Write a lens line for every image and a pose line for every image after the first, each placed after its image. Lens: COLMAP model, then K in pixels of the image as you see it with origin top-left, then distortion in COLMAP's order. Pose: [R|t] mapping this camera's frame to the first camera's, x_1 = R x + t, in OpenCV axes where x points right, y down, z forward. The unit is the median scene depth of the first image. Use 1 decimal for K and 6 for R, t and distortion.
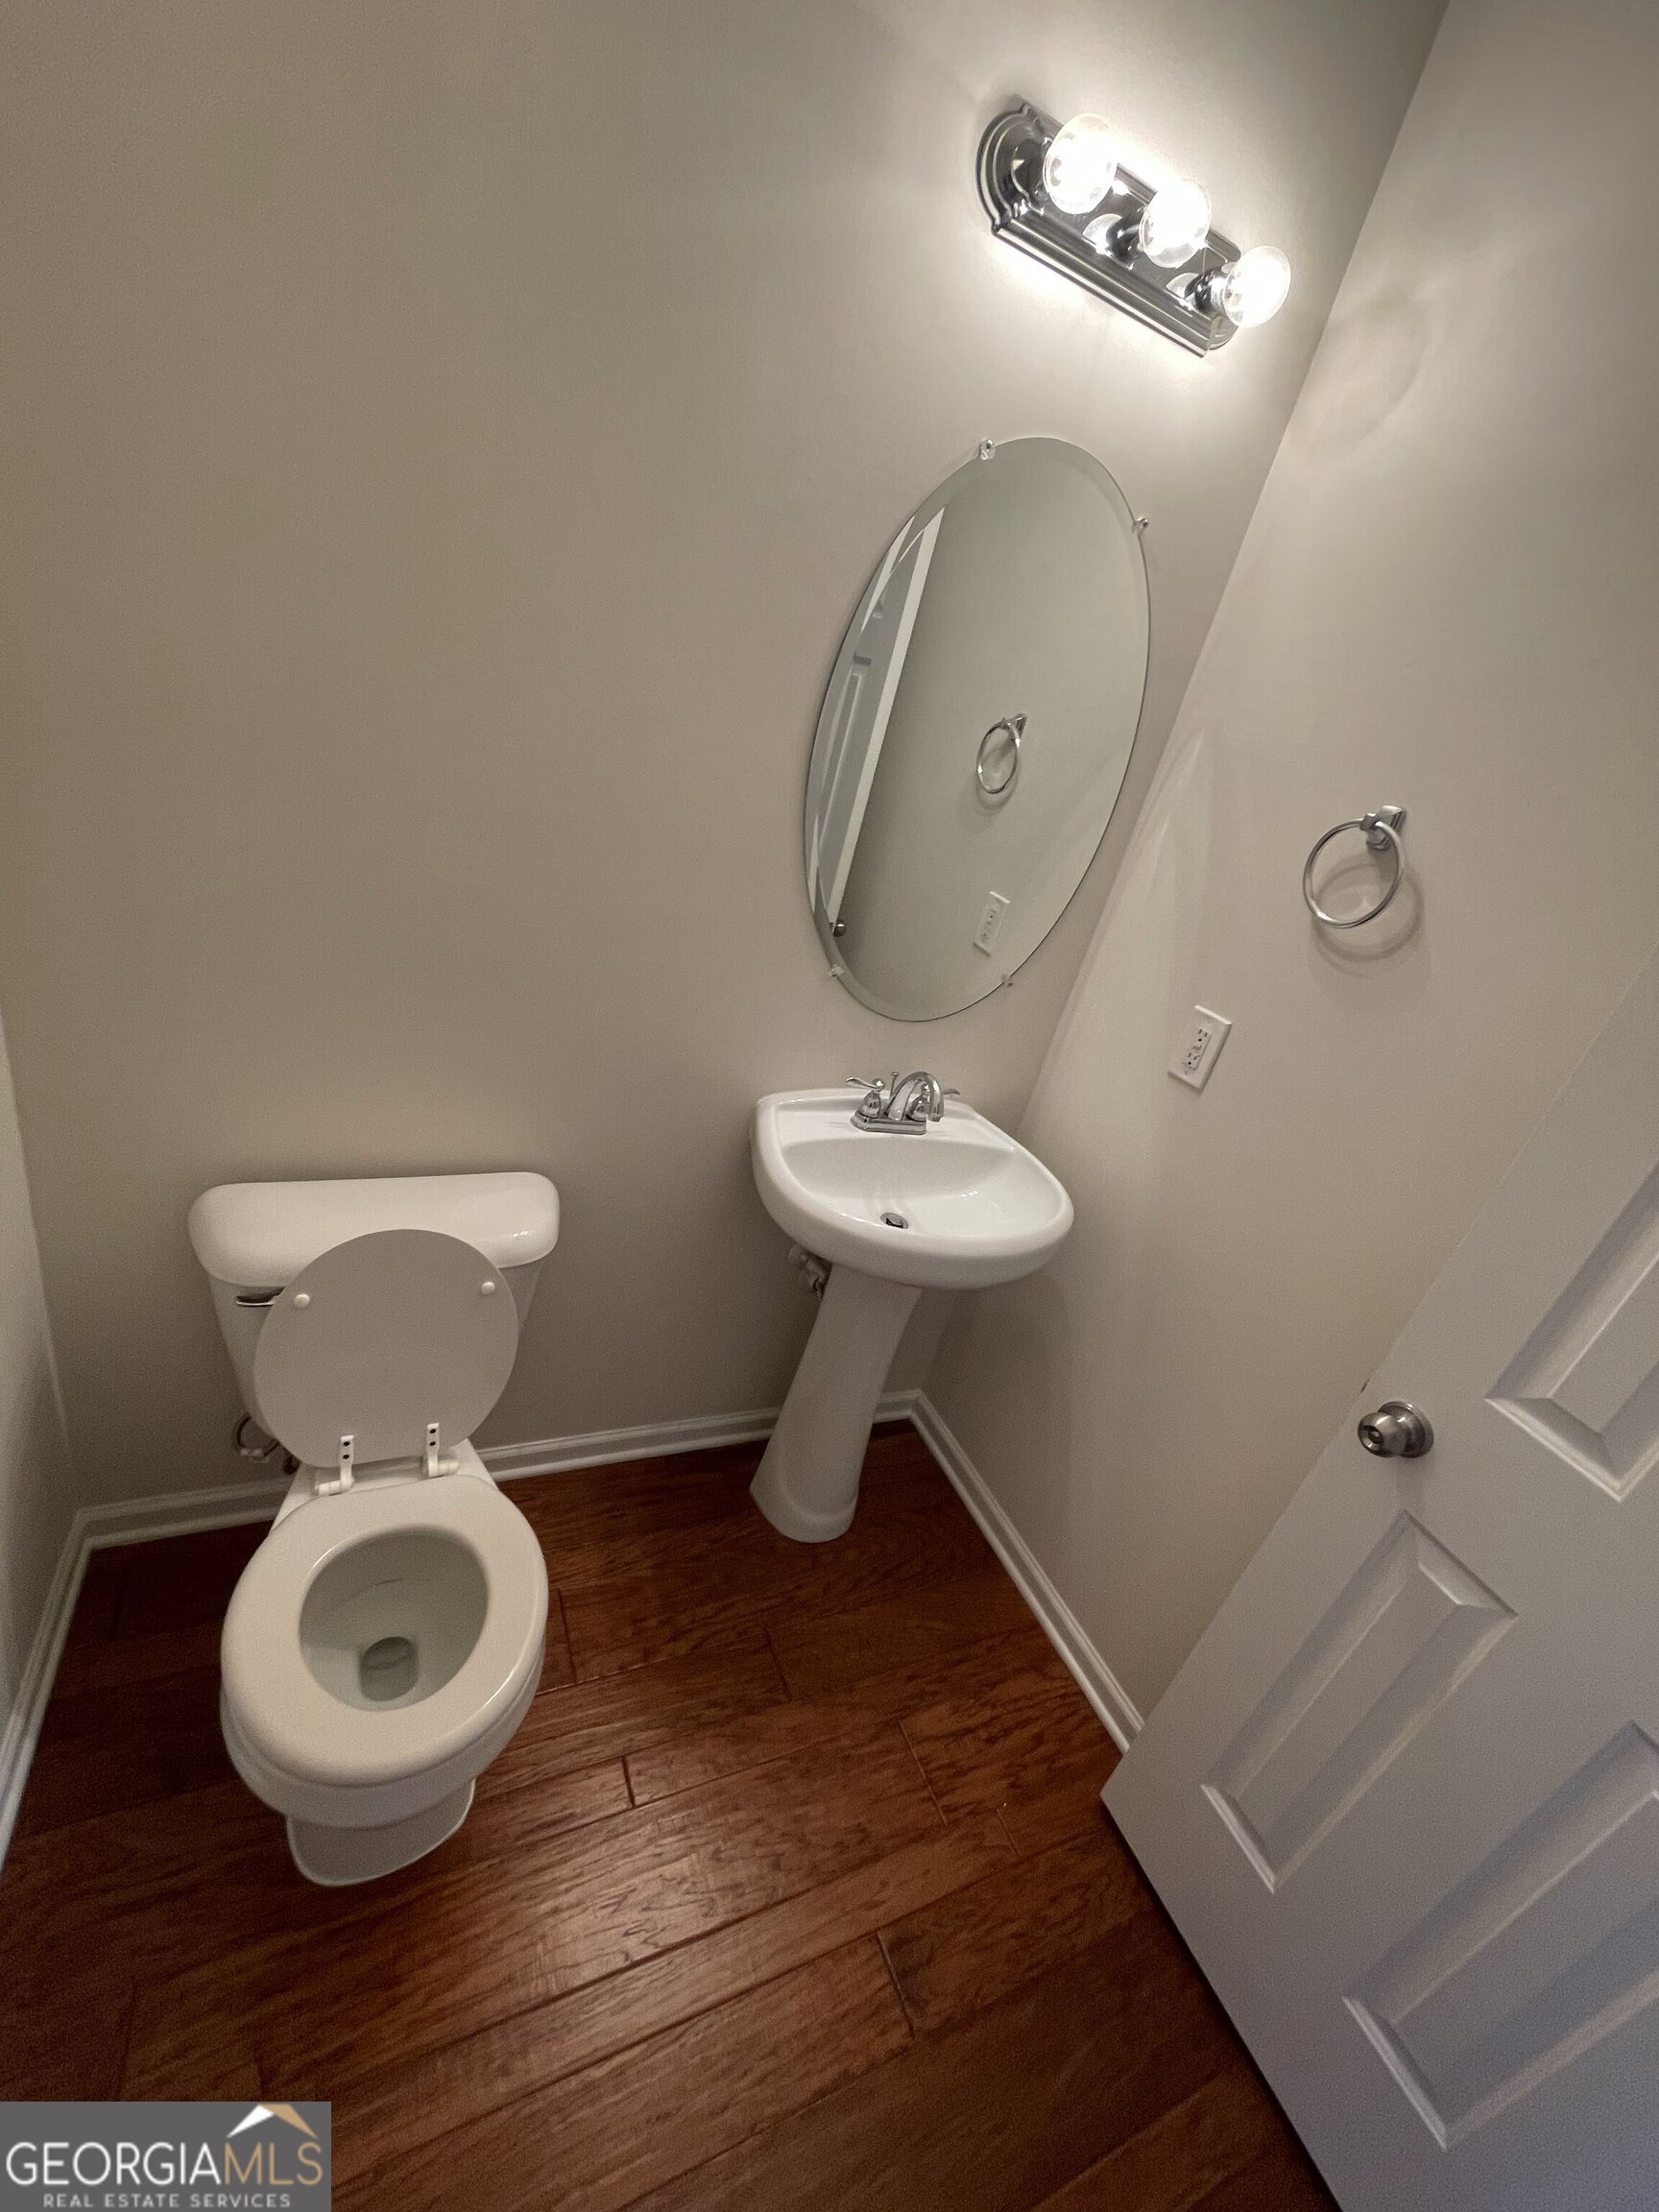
lens RADIAL K [[894.7, 0, 835.8], [0, 894.7, 1103.9], [0, 0, 1]] dist [-0.000816, 0.000374]
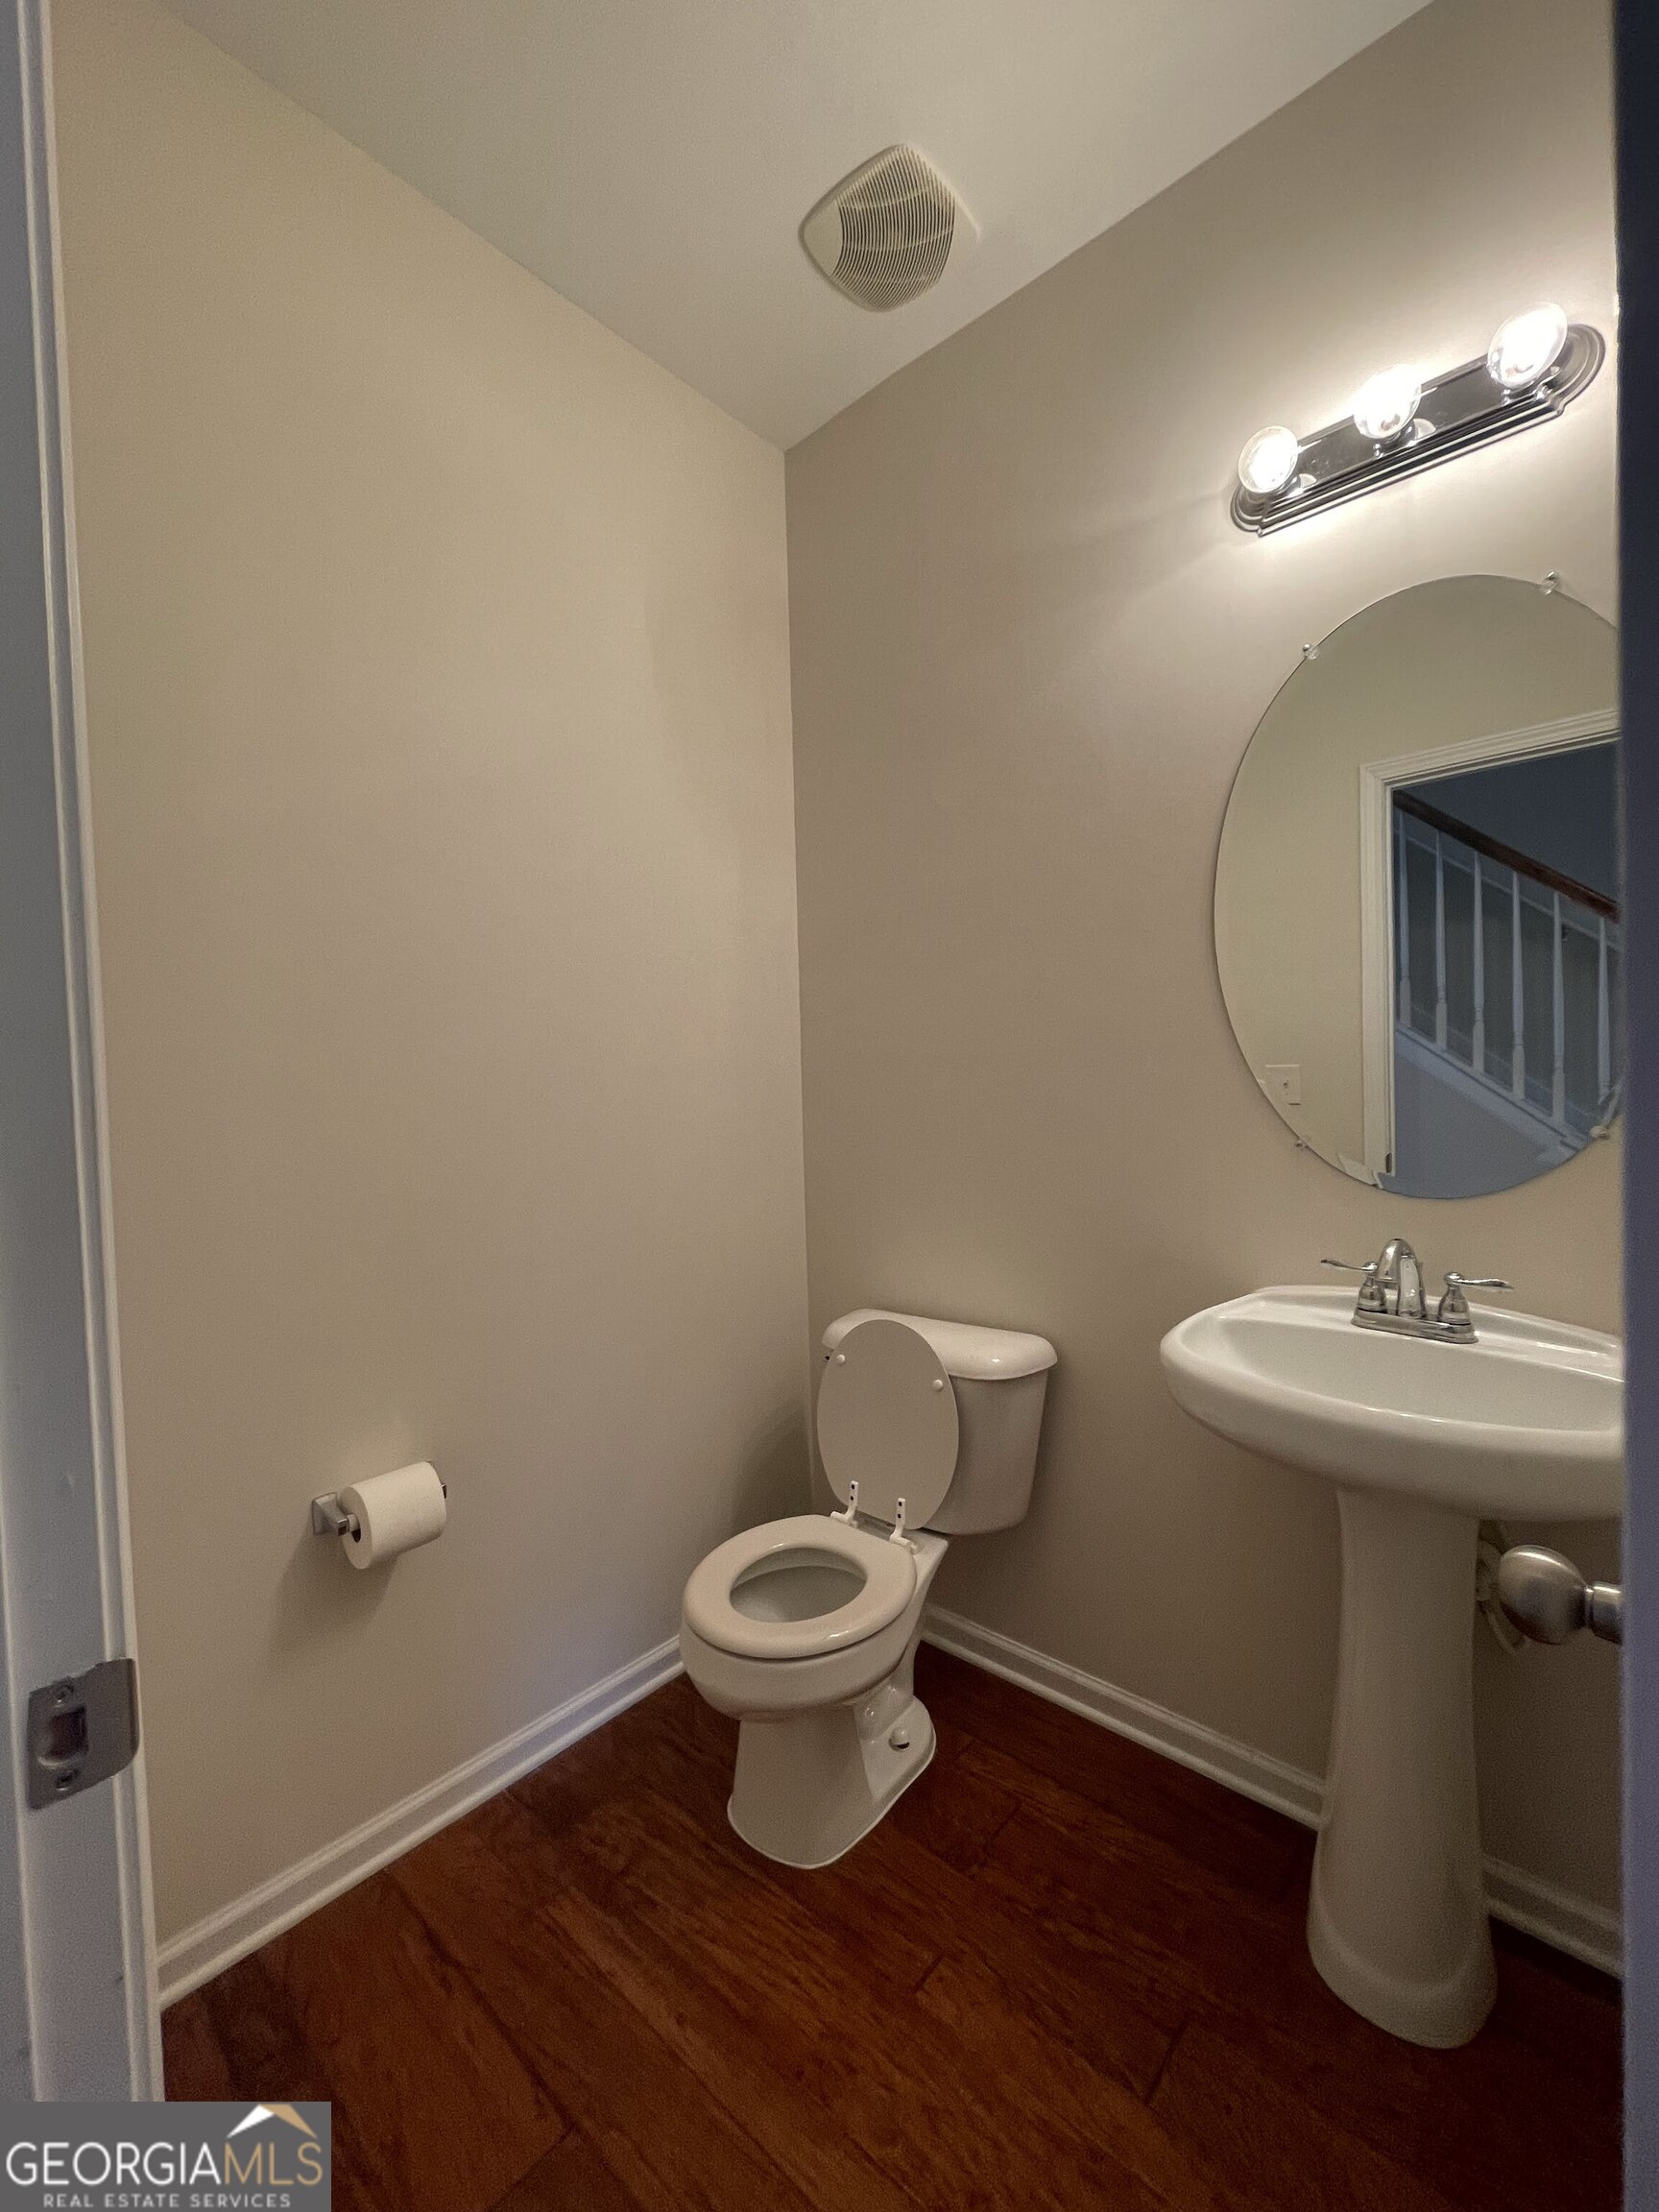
lens RADIAL K [[894.7, 0, 845.2], [0, 894.7, 1107.6], [0, 0, 1]] dist [-0.000816, 0.000374]
pose [[0.405261, -0.216739, -0.888137, 0.666840], [-0.270488, 0.899566, -0.342953, 0.276517], [0.873270, 0.379216, 0.305934, 0.290414]]
